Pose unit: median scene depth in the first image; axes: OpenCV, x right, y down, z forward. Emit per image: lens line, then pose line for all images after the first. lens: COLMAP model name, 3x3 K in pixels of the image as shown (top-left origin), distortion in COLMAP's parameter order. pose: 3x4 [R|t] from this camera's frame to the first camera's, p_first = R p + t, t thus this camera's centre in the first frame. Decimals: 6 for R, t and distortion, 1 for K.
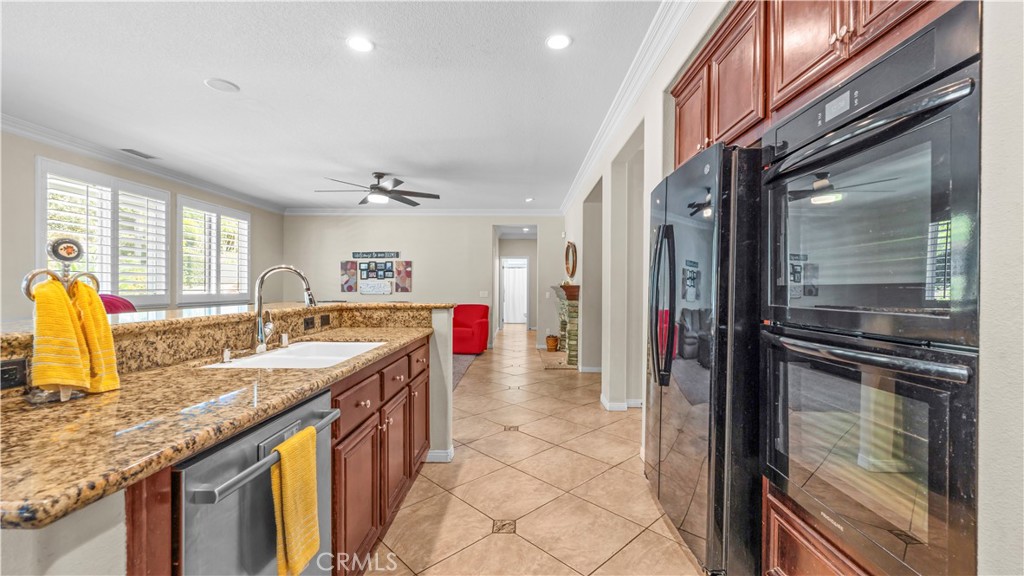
lens RADIAL K [[416.1, 0, 512.9], [0, 416.1, 291.6], [0, 0, 1]] dist [0.001751, 0.000365]
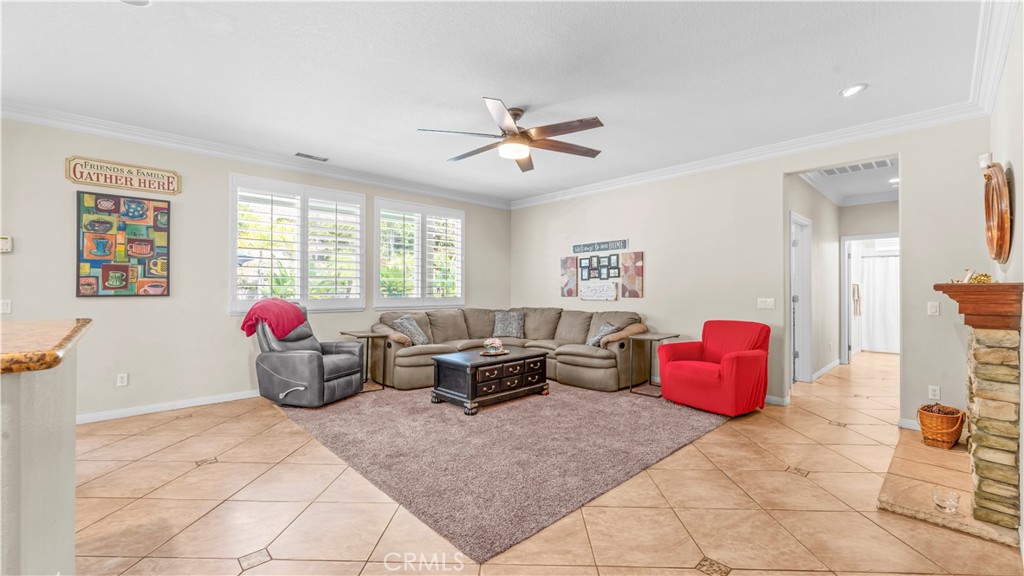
lens RADIAL K [[416.1, 0, 512.9], [0, 416.1, 291.6], [0, 0, 1]] dist [0.001751, 0.000365]
pose [[0.702753, -0.001174, -0.711433, 0.084997], [-0.005770, 0.999956, -0.007349, -0.002846], [0.711410, 0.009269, 0.702716, 0.381129]]
